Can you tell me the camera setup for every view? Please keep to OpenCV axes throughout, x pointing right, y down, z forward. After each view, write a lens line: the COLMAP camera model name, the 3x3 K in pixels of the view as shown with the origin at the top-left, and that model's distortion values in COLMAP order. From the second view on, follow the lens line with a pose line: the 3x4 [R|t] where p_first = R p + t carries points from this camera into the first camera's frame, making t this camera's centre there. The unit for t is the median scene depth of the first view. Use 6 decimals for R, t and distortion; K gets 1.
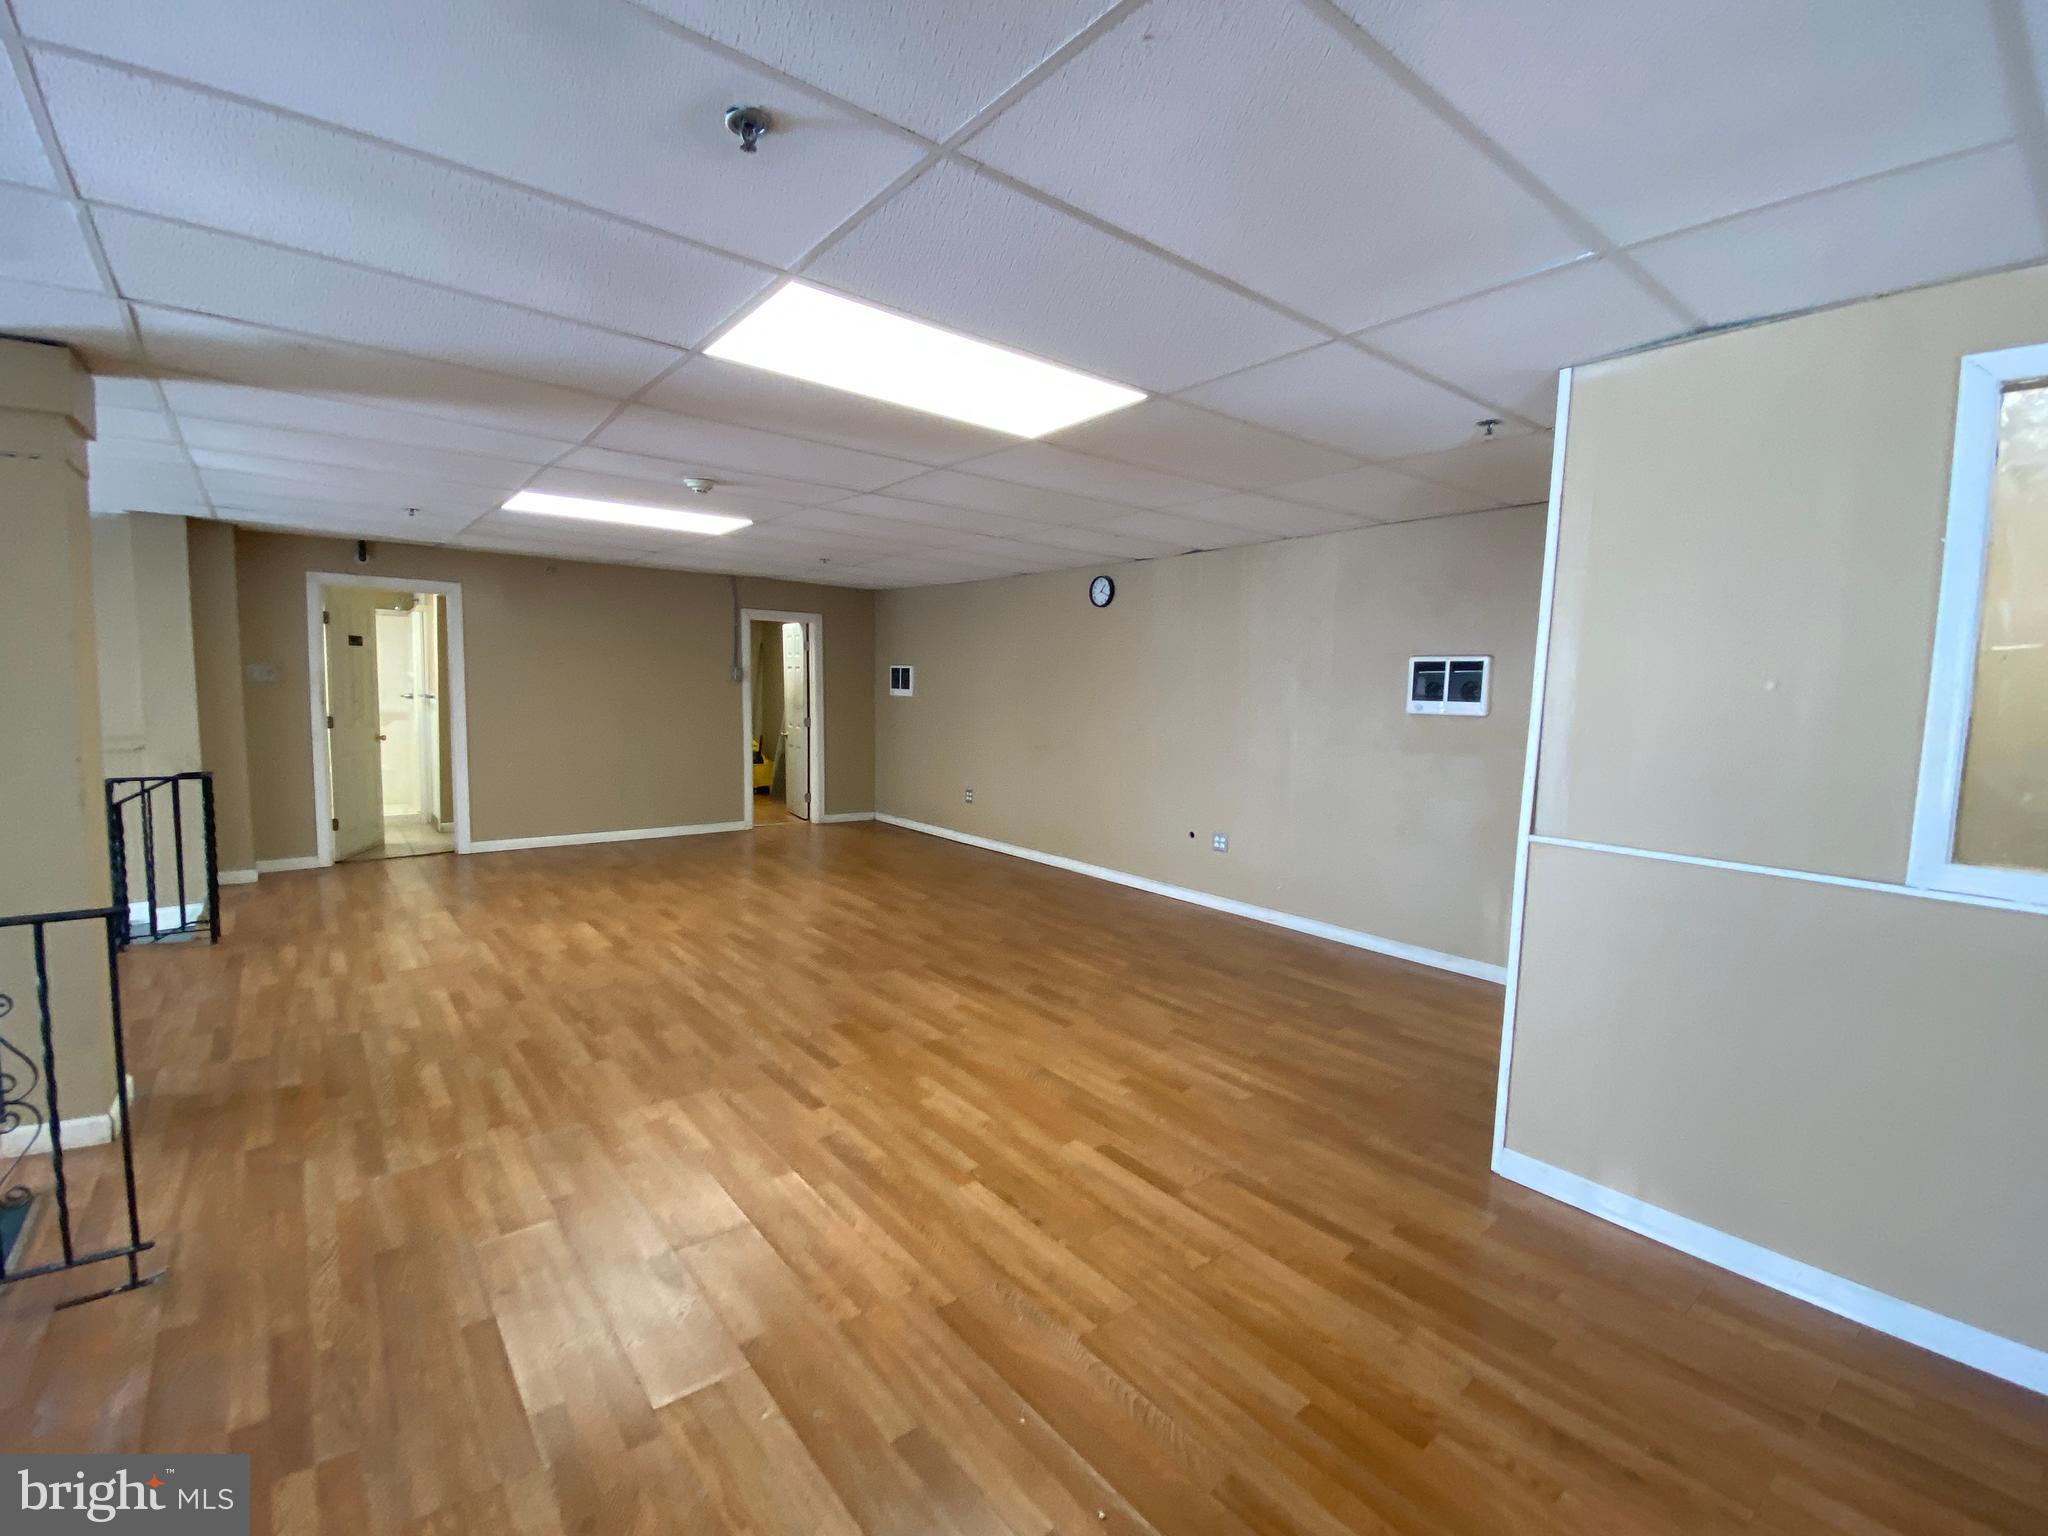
lens RADIAL K [[899.9, 0, 1025.1], [0, 899.9, 774.1], [0, 0, 1]] dist [0.015562, -0.019560]
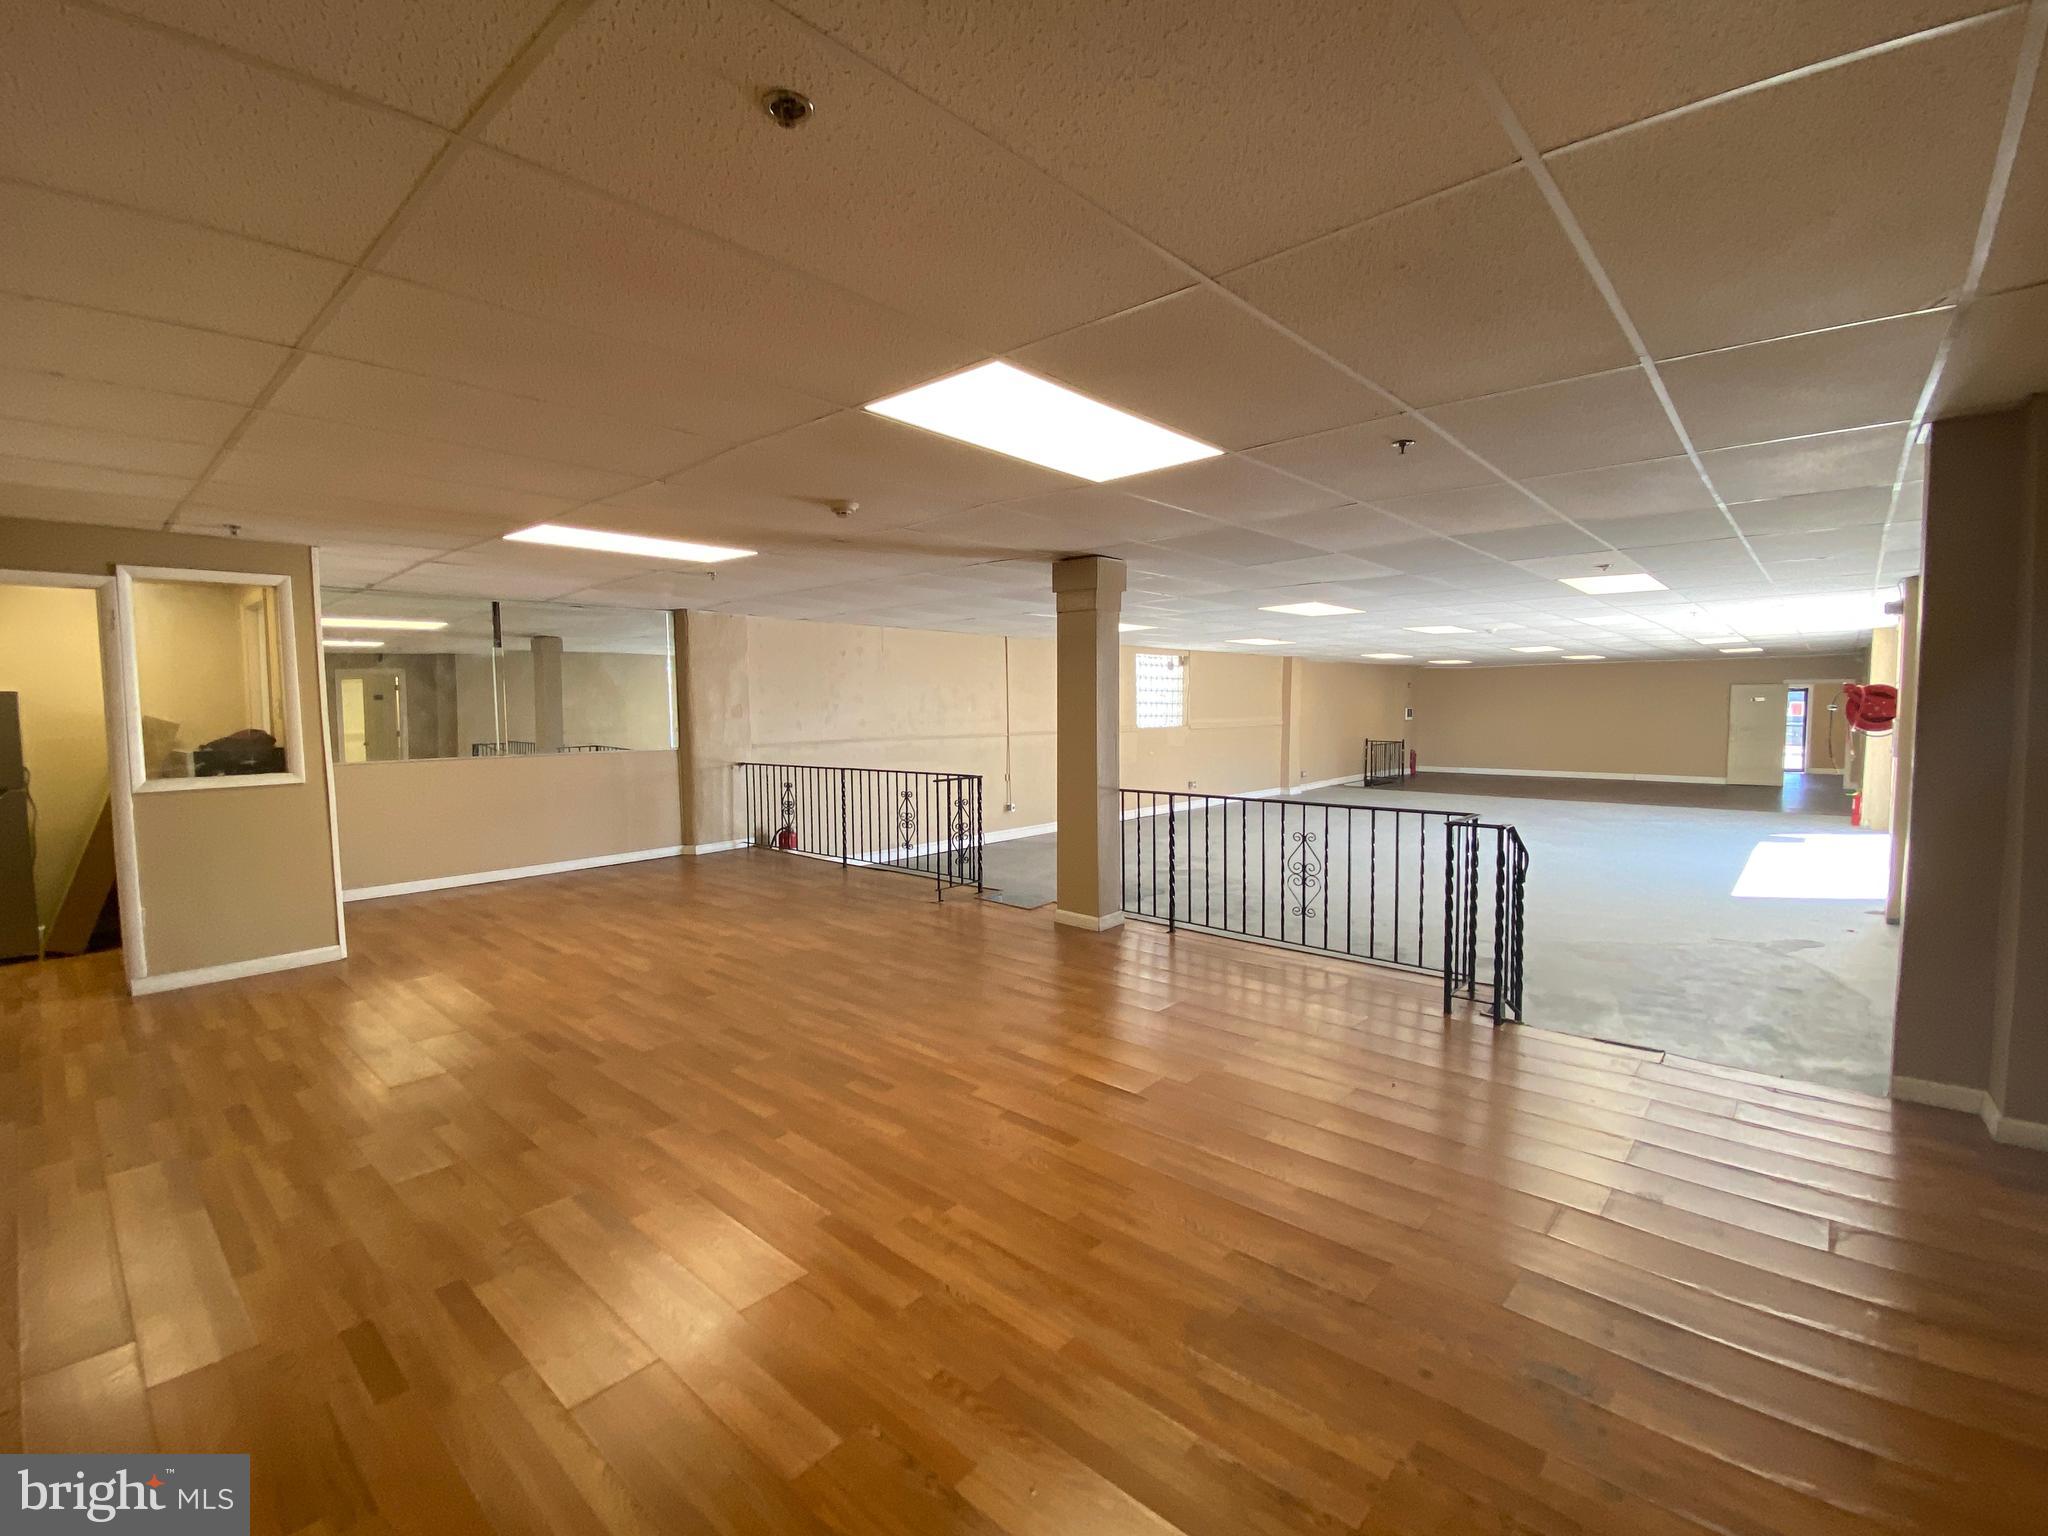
lens RADIAL K [[899.9, 0, 1019.6], [0, 899.9, 764.6], [0, 0, 1]] dist [0.015562, -0.019560]
pose [[-0.988656, -0.002382, -0.150181, -0.482529], [-0.026810, 0.986616, 0.160844, -0.247628], [0.147787, 0.163046, -0.975487, 2.416682]]
